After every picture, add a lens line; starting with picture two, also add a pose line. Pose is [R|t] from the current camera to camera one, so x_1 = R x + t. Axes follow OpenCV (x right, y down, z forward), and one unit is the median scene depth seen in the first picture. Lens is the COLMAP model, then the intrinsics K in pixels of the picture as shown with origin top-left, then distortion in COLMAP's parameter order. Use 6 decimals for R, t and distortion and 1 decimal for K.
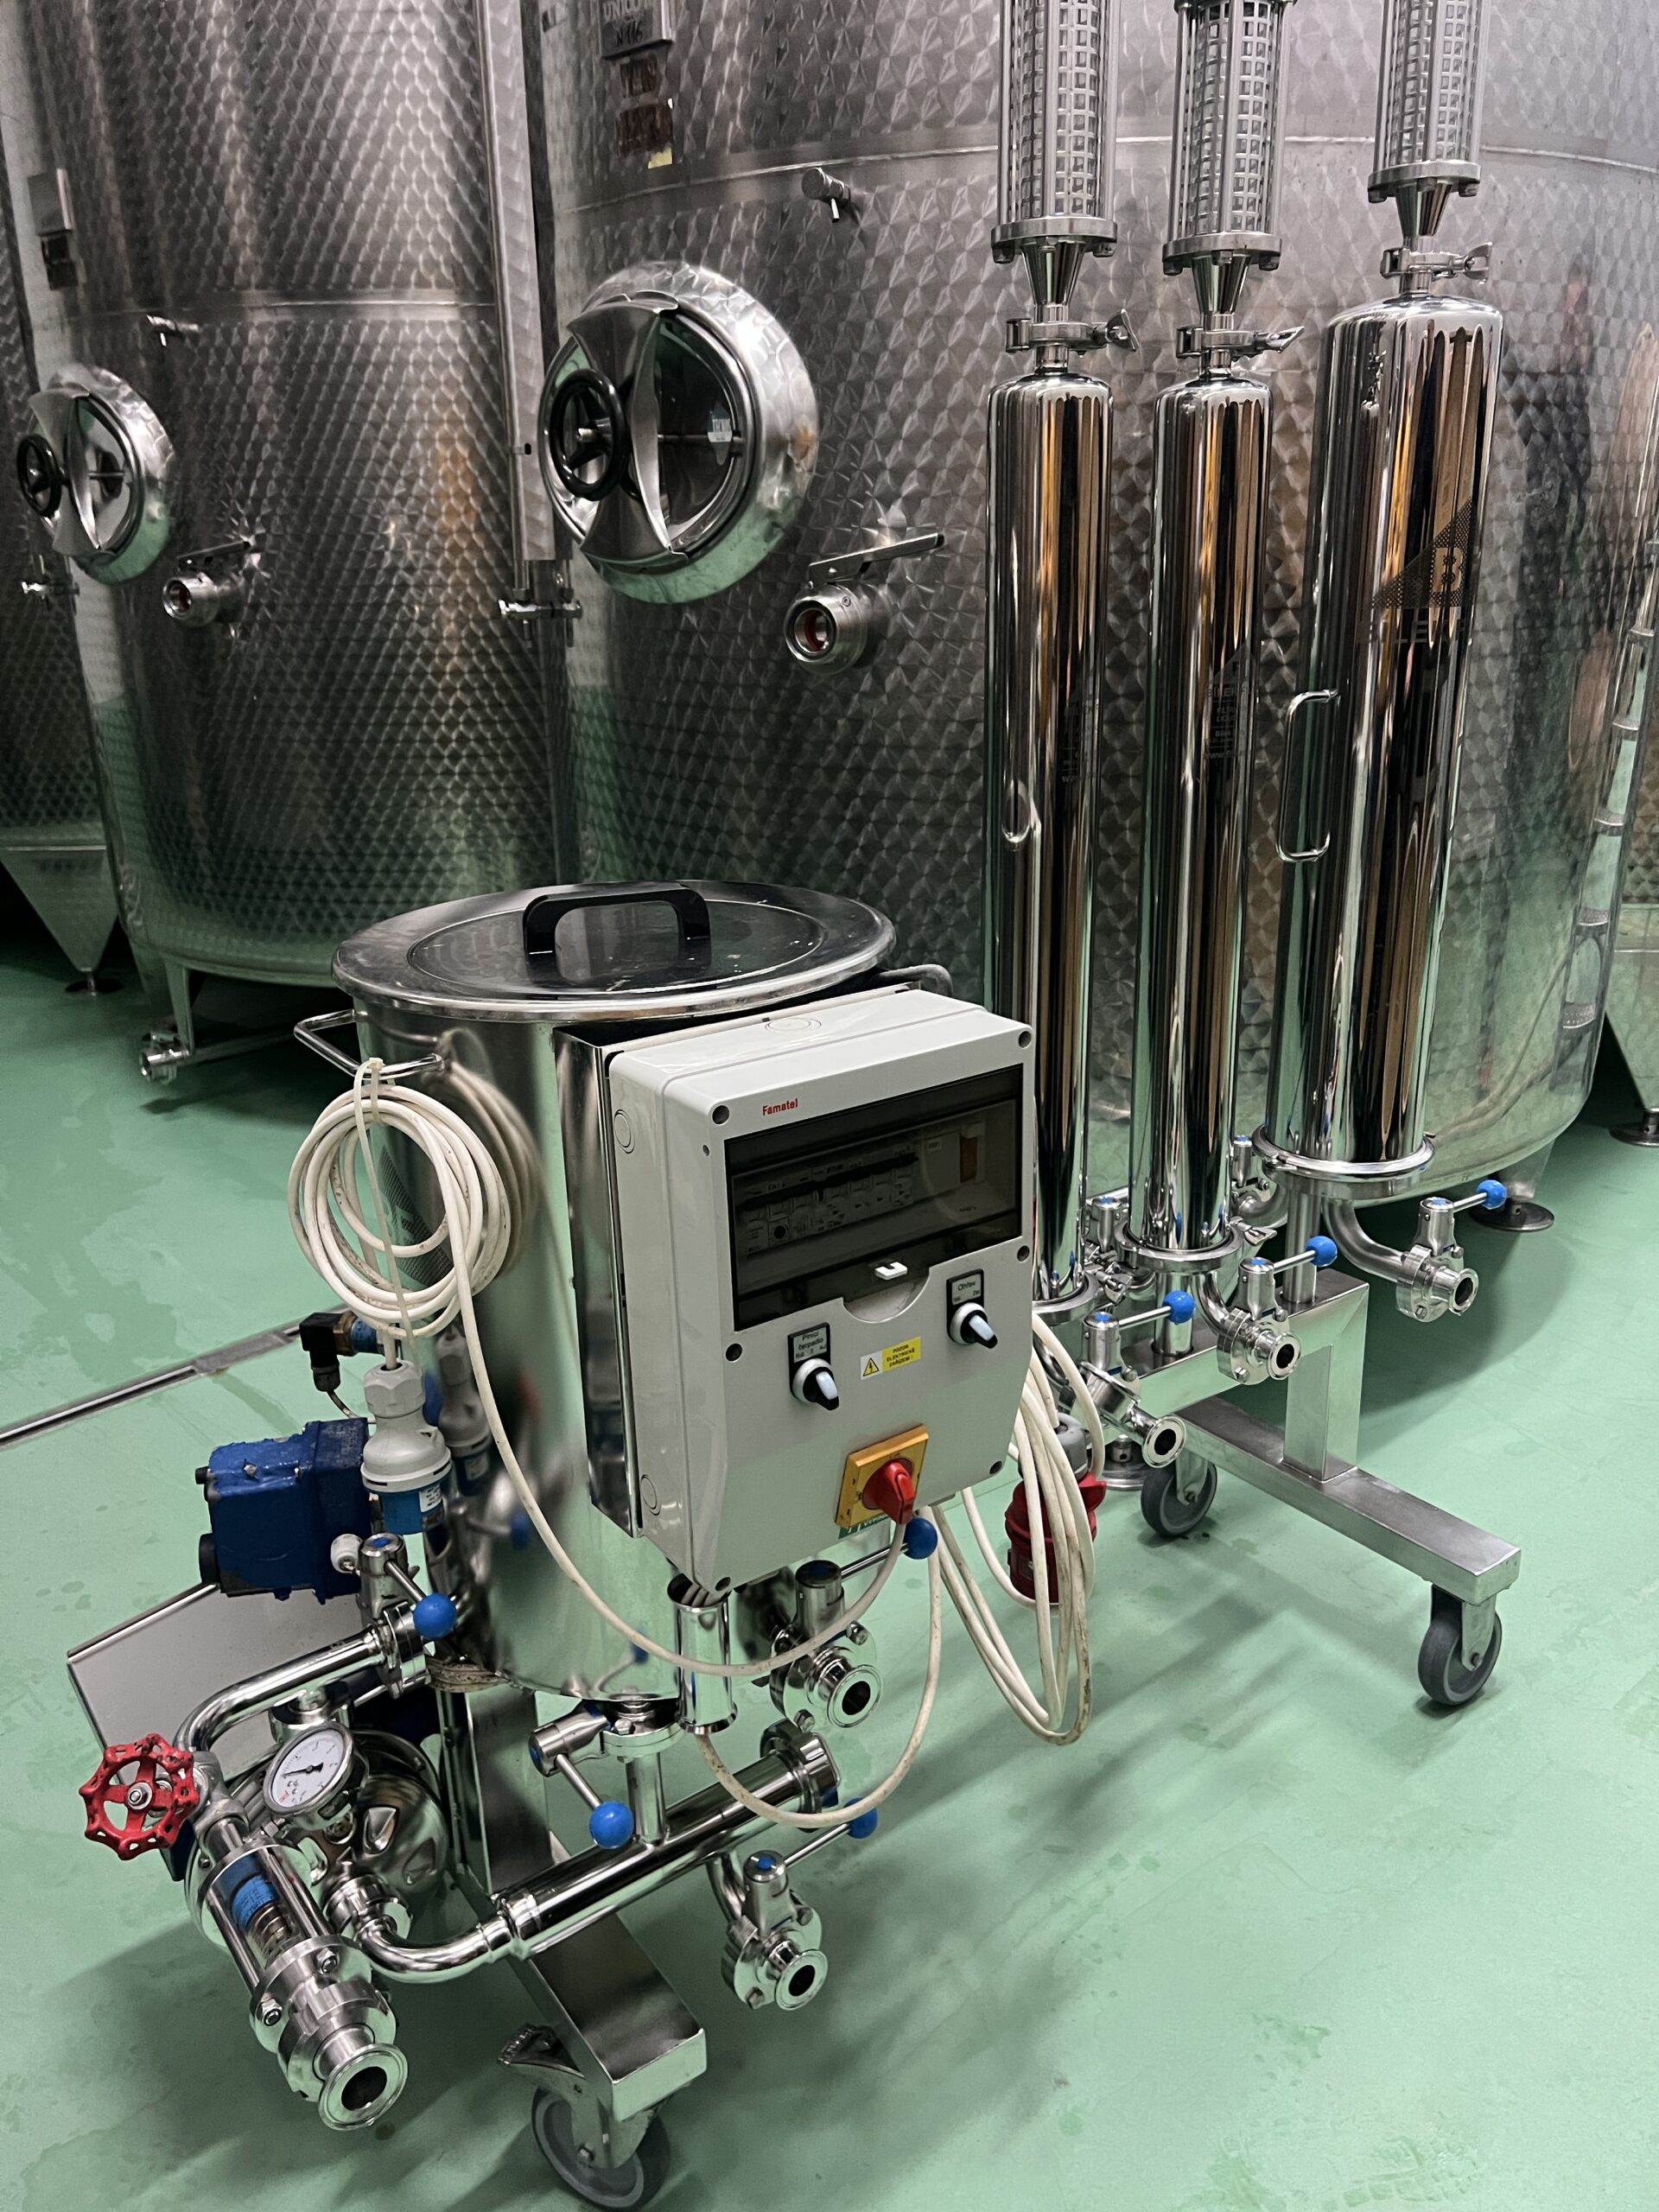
lens RADIAL K [[1696.5, 0, 824.6], [0, 1696.5, 1116.4], [0, 0, 1]] dist [0.031144, -0.039164]
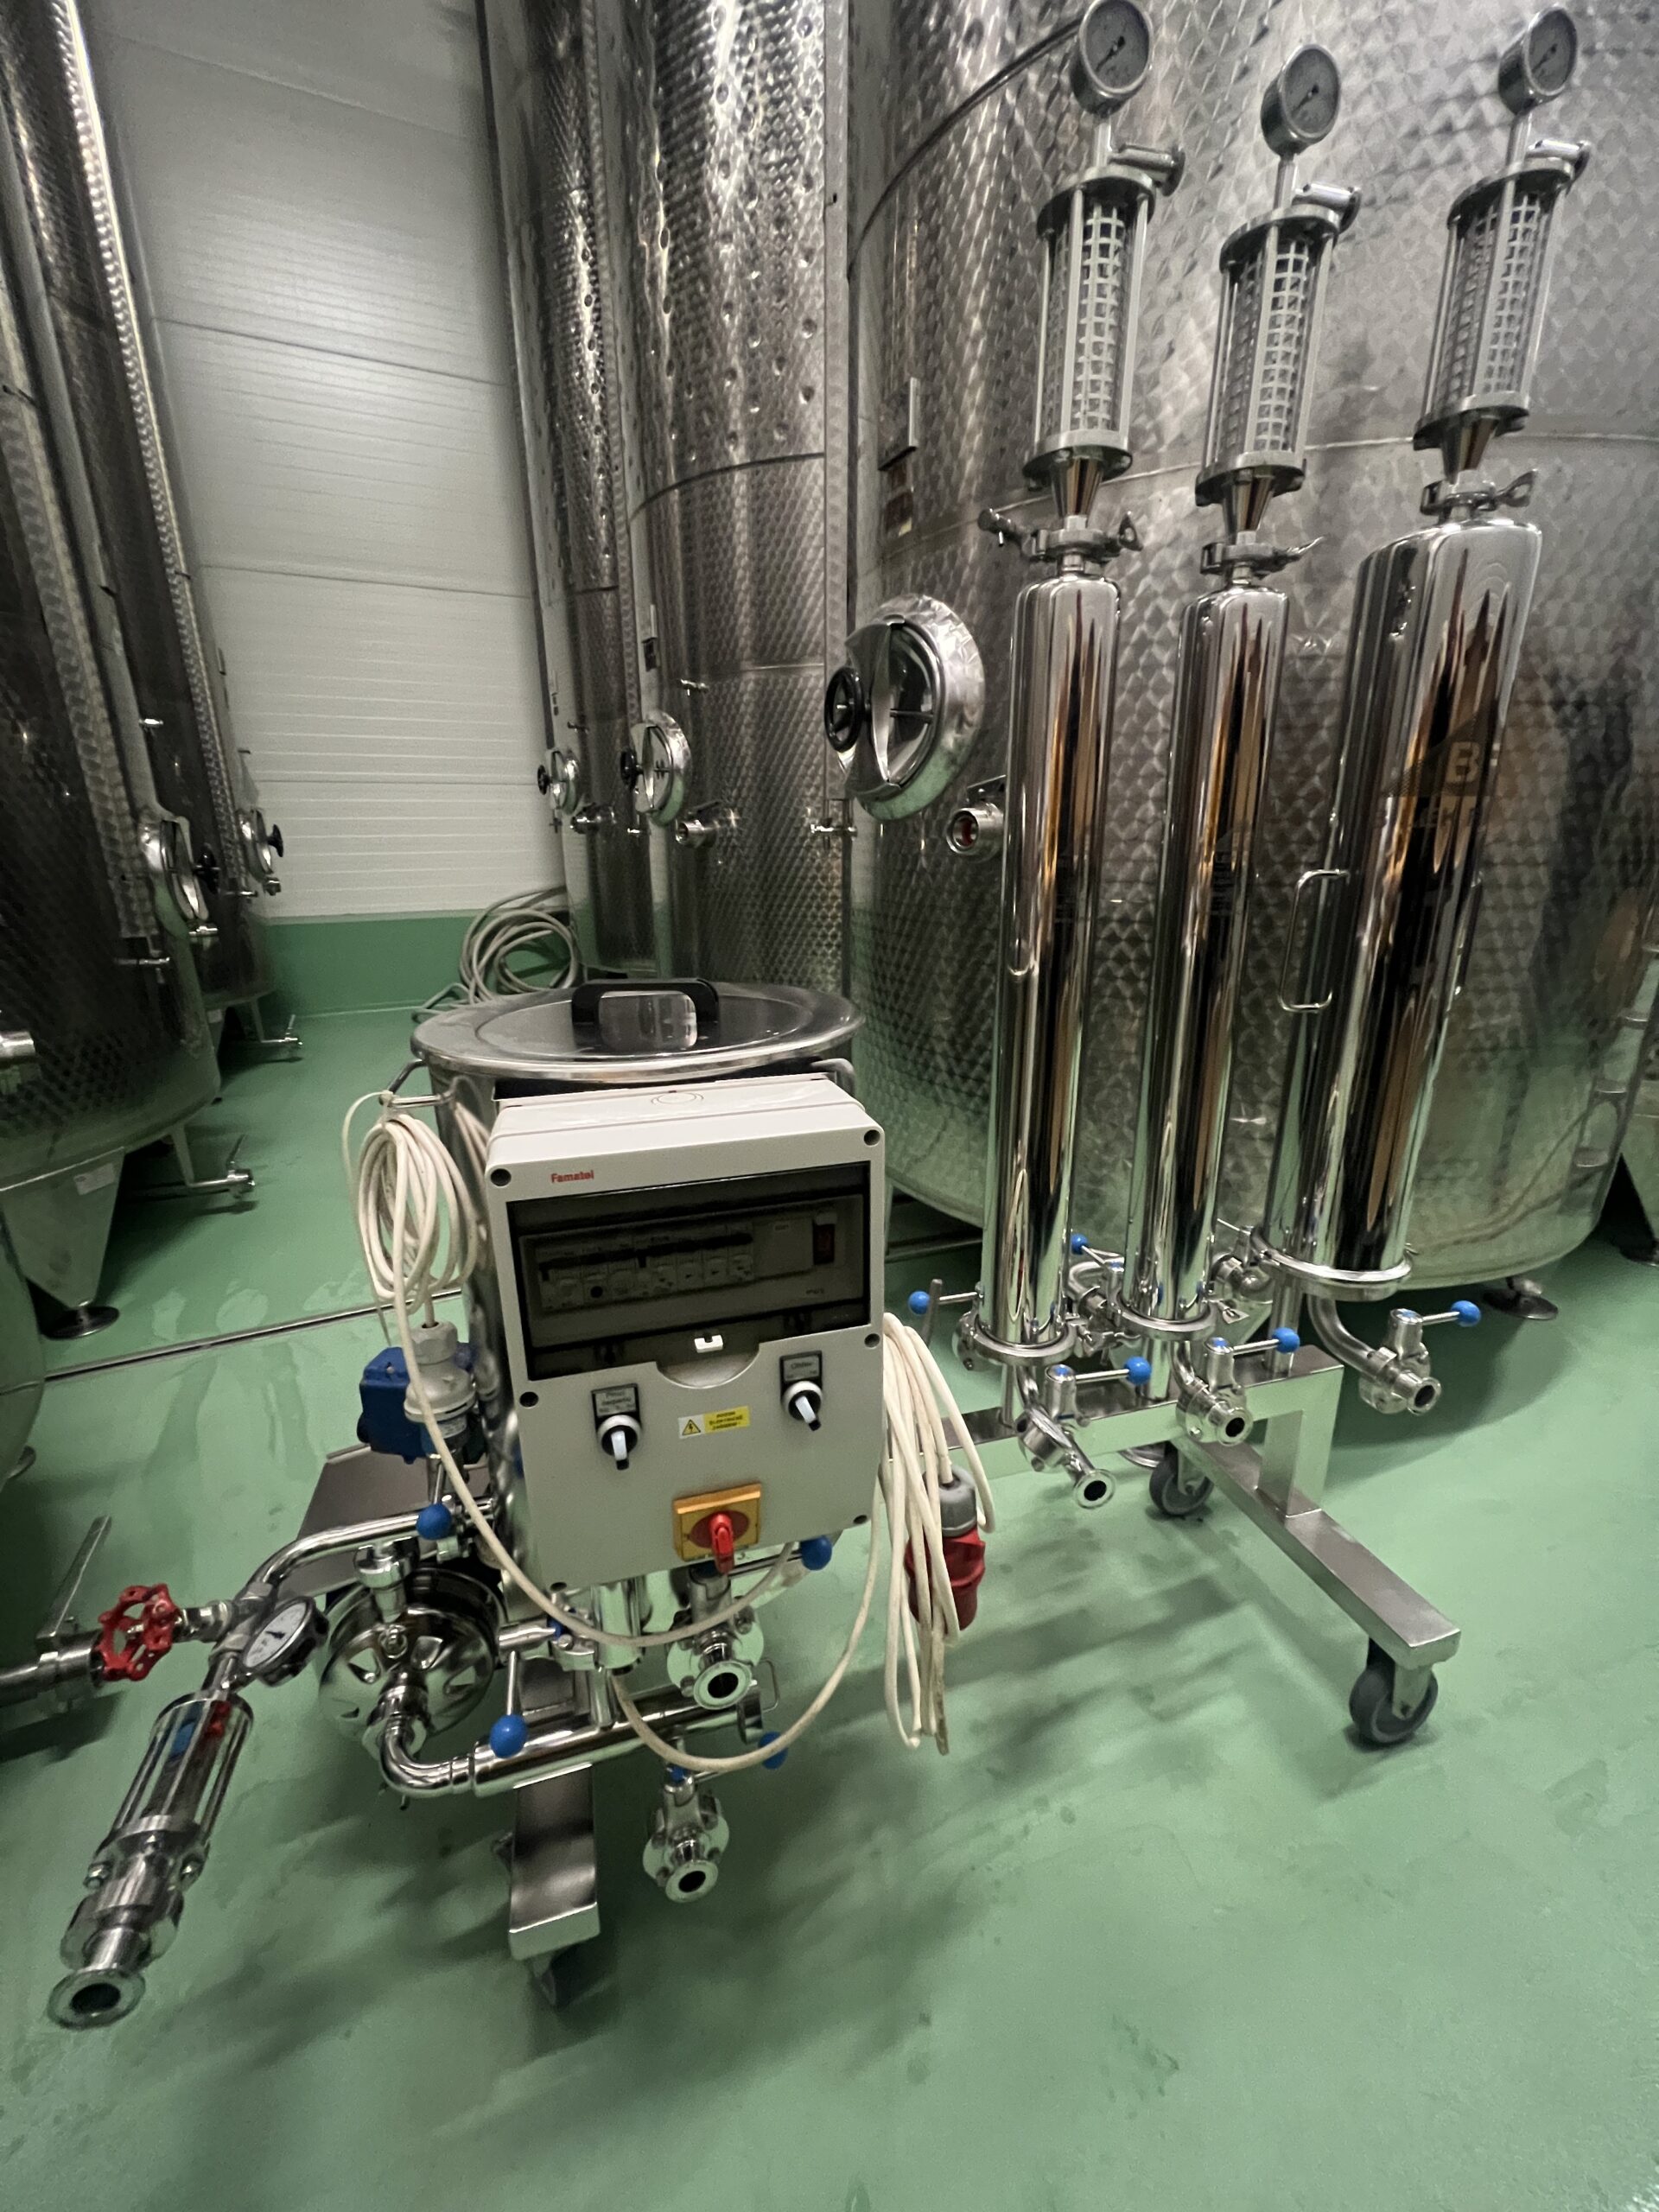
lens RADIAL K [[879.9, 0, 823.5], [0, 879.9, 1102.9], [0, 0, 1]] dist [-0.007324, 0.001258]
pose [[0.942391, 0.108271, -0.316506, 0.179489], [-0.120210, 0.992578, -0.018380, -0.037725], [0.312167, 0.055369, 0.948413, 0.342485]]
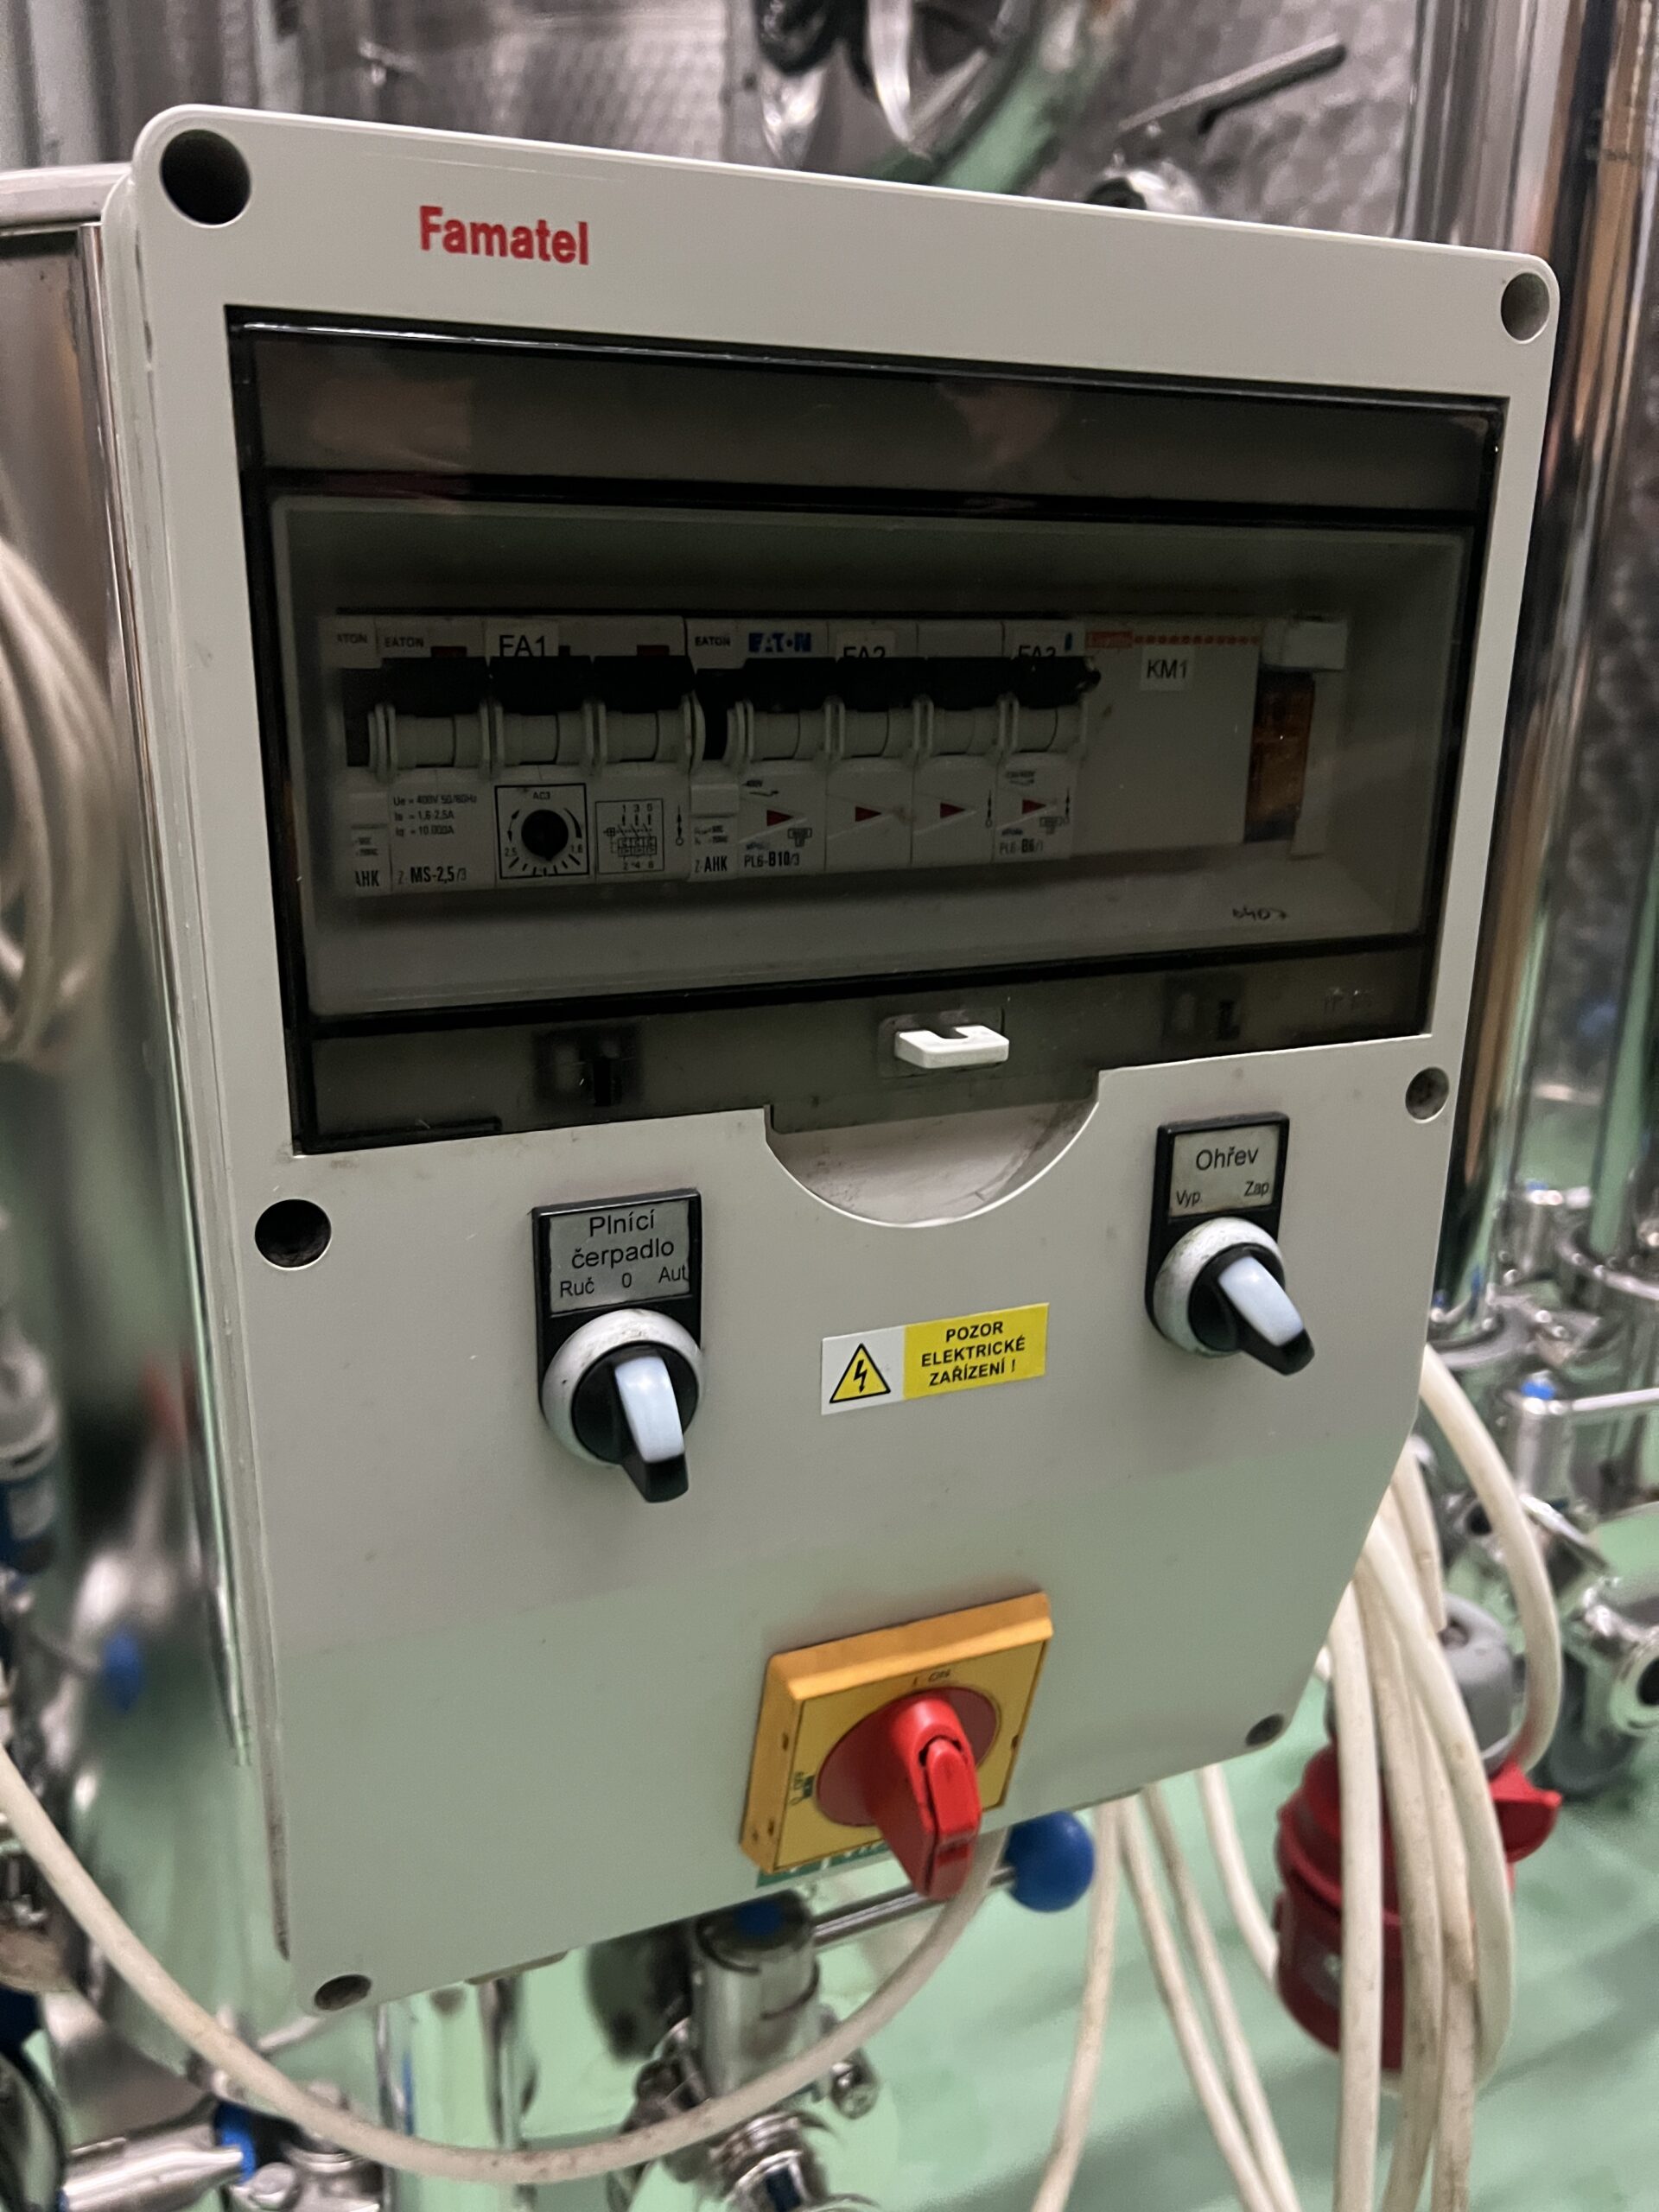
lens RADIAL K [[1696.5, 0, 791.7], [0, 1696.5, 1129.0], [0, 0, 1]] dist [0.031144, -0.039164]
pose [[0.973813, 0.104988, -0.201657, 0.049244], [-0.110753, 0.993694, -0.017486, 0.077551], [0.198549, 0.039362, 0.979300, 0.491098]]
